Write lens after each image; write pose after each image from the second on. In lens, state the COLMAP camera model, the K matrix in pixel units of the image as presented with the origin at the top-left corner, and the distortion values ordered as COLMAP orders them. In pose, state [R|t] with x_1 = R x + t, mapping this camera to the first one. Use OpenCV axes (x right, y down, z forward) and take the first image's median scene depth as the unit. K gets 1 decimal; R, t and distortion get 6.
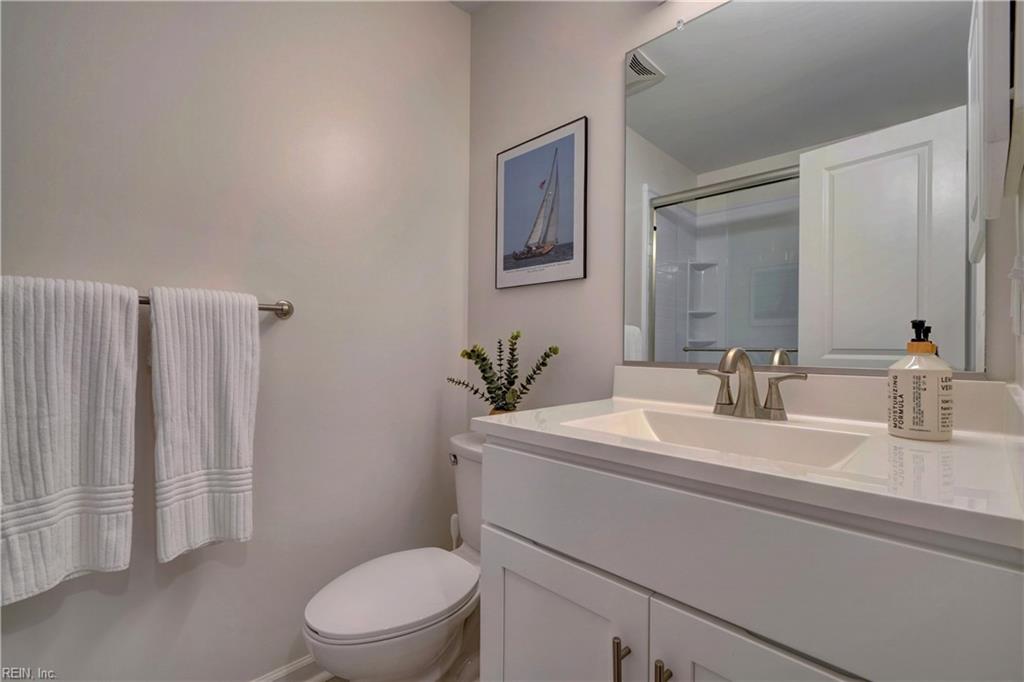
lens RADIAL K [[457.2, 0, 520.2], [0, 457.2, 337.6], [0, 0, 1]] dist [-0.010196, 0.002279]
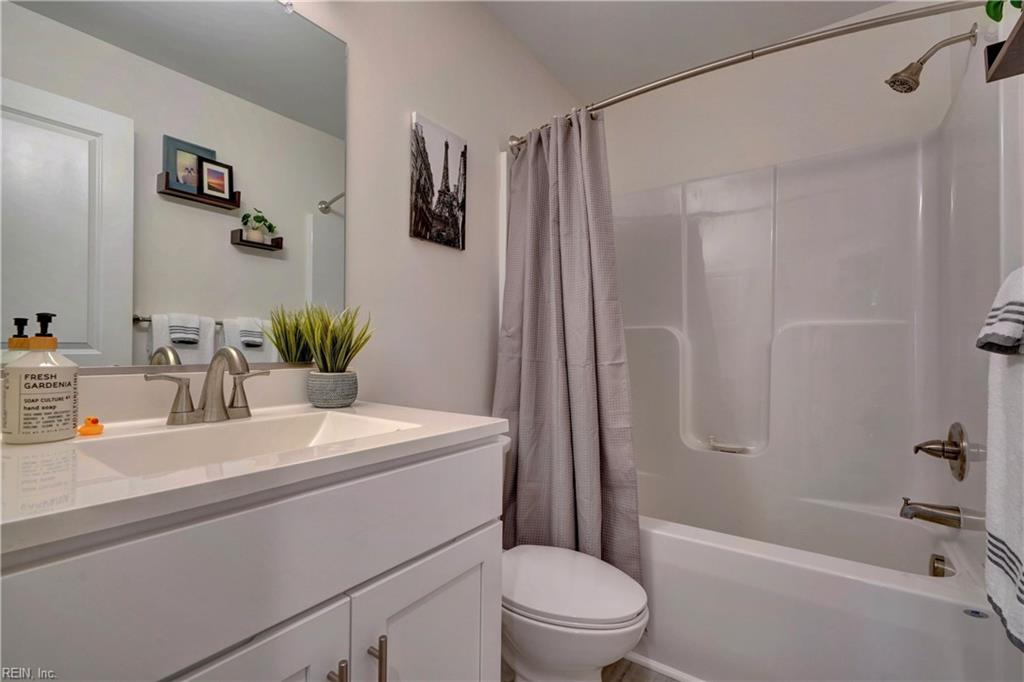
lens RADIAL K [[457.2, 0, 517.0], [0, 457.2, 344.5], [0, 0, 1]] dist [-0.010196, 0.002279]
pose [[-0.142151, -0.000576, 0.989845, -0.491664], [-0.027033, 0.999629, -0.003301, 0.003327], [-0.989476, -0.027228, -0.142113, 0.495018]]
